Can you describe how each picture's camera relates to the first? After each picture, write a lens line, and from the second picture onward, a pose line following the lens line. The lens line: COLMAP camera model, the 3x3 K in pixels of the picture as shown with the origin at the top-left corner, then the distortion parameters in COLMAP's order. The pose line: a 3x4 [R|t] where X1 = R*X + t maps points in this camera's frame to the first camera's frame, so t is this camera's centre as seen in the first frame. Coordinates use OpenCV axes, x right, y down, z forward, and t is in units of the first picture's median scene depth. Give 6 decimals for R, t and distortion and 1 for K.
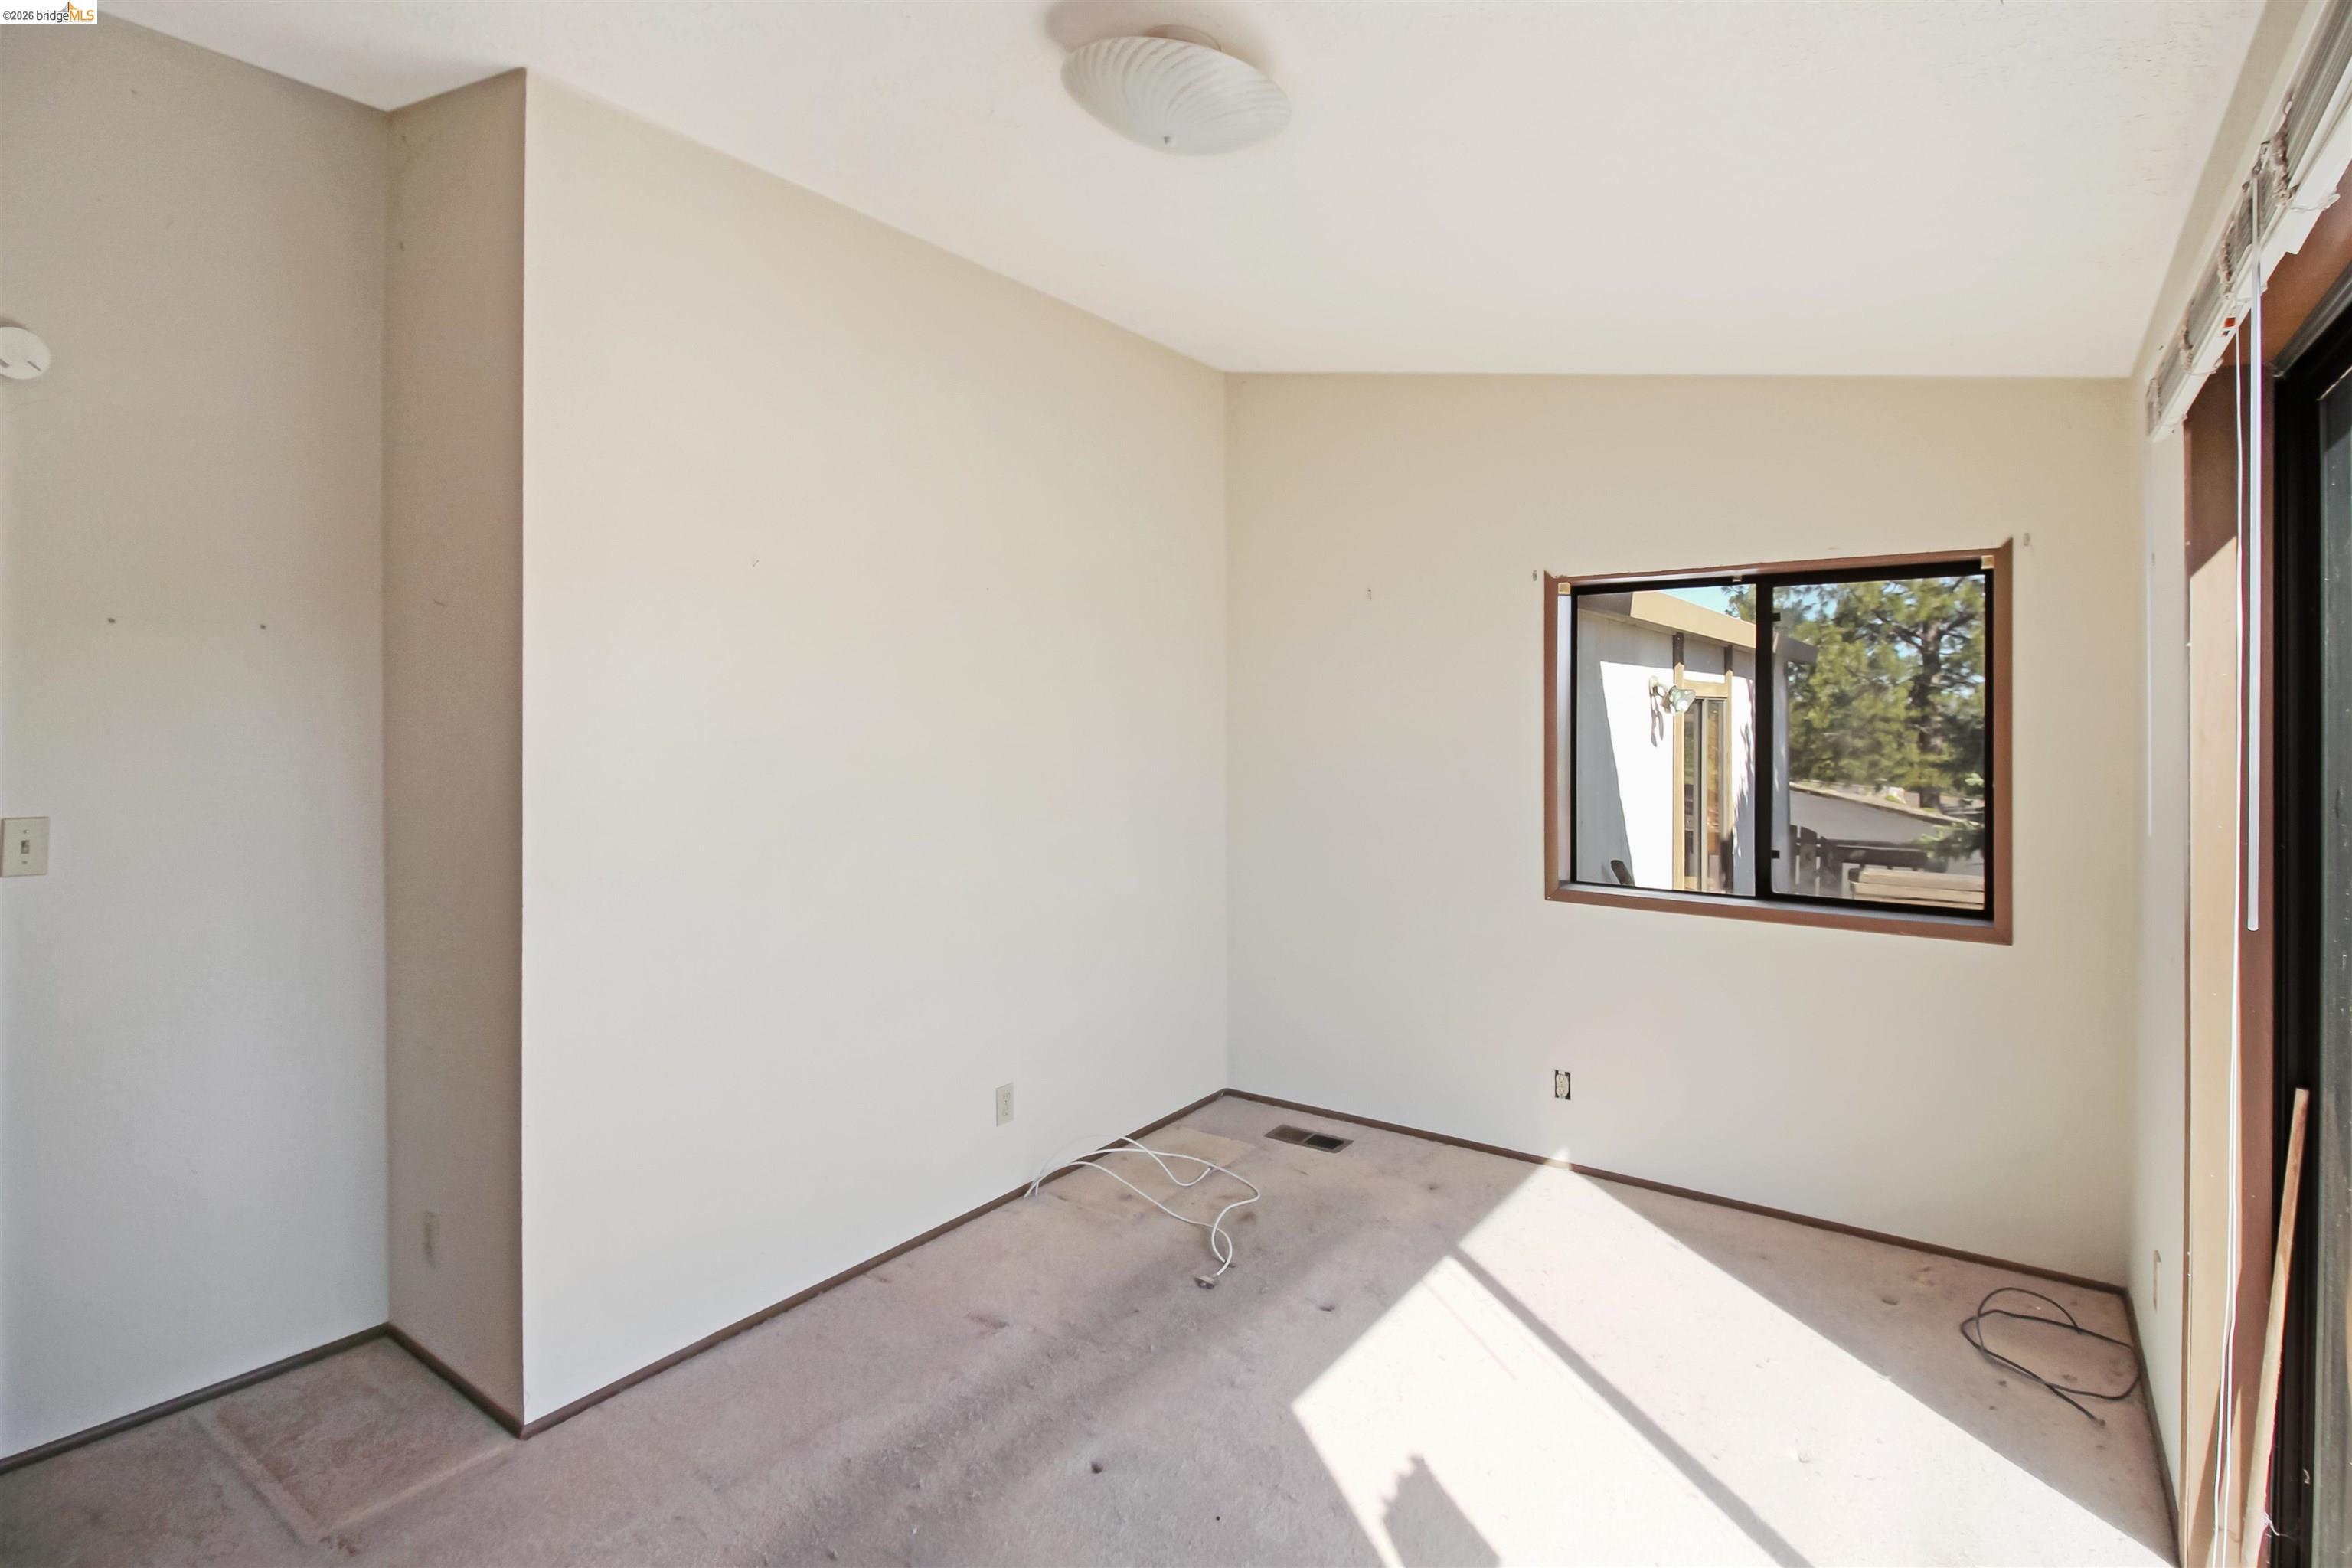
lens RADIAL K [[1126.1, 0, 1176.3], [0, 1126.1, 727.0], [0, 0, 1]] dist [0.001643, -0.010411]
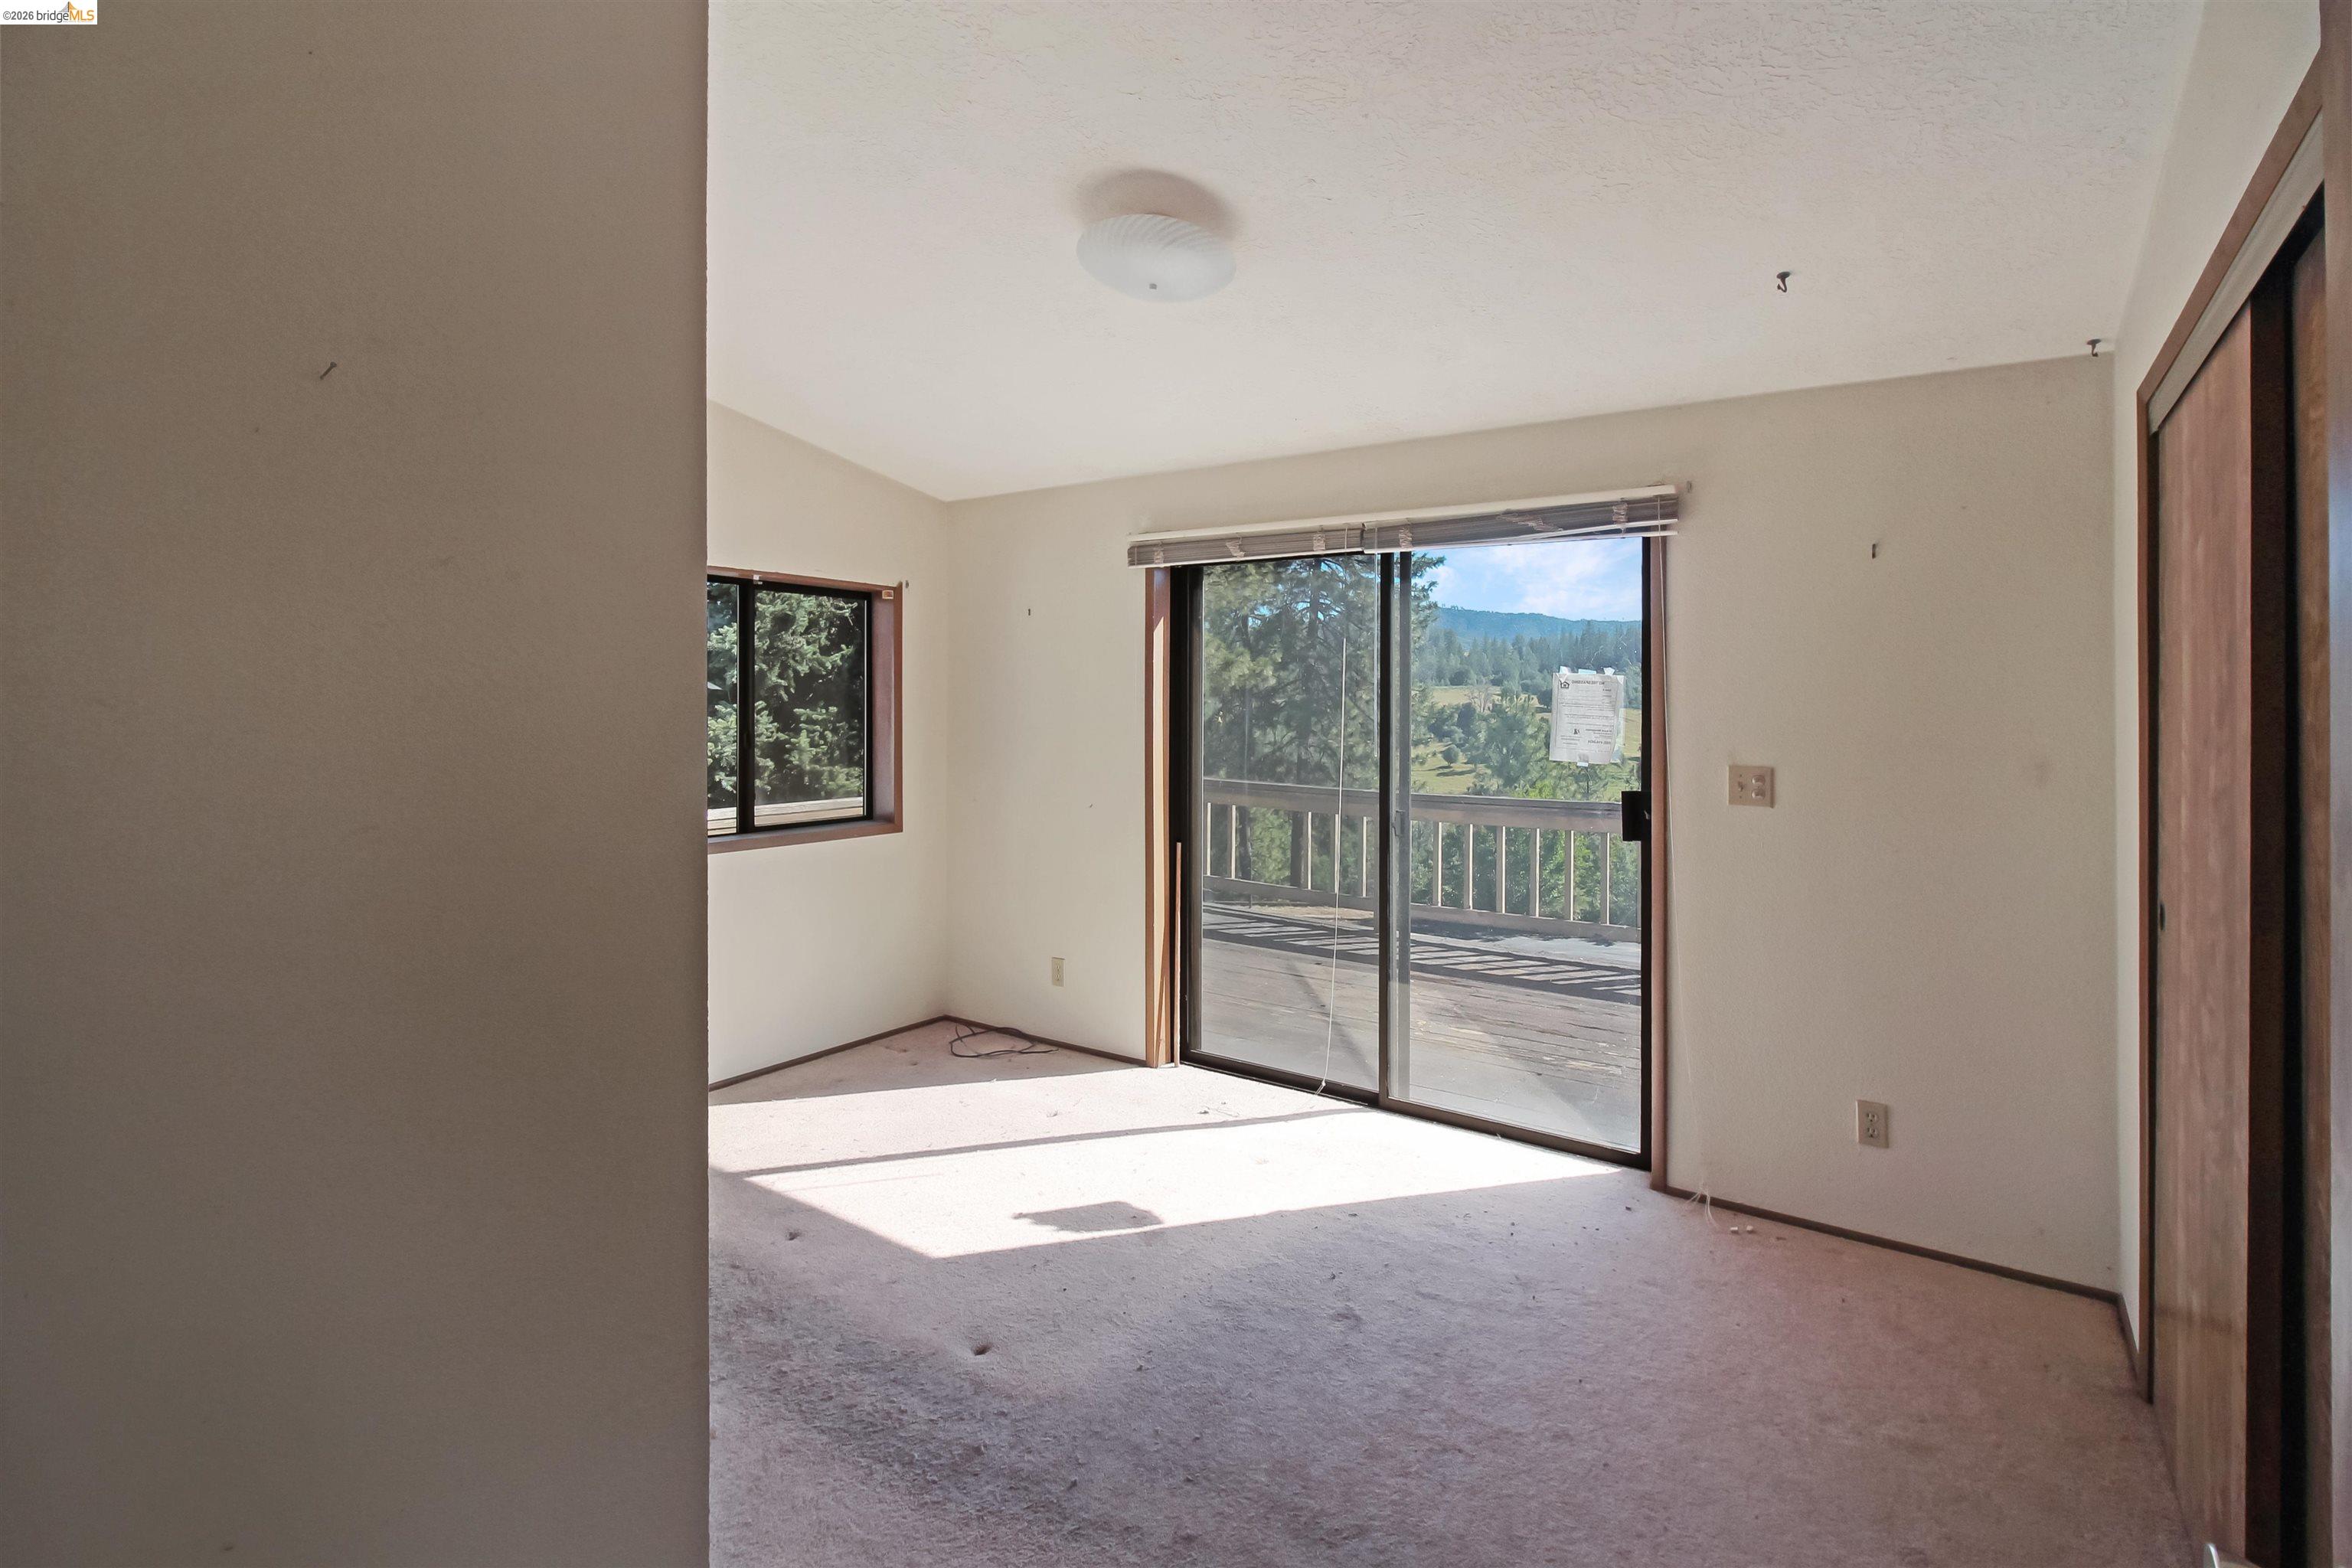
lens RADIAL K [[1126.1, 0, 1176.3], [0, 1126.1, 727.0], [0, 0, 1]] dist [0.001643, -0.010411]
pose [[0.016286, -0.026928, 0.999505, -1.161810], [0.008139, 0.999608, 0.026798, 0.000324], [-0.999834, 0.007699, 0.016499, 0.761508]]
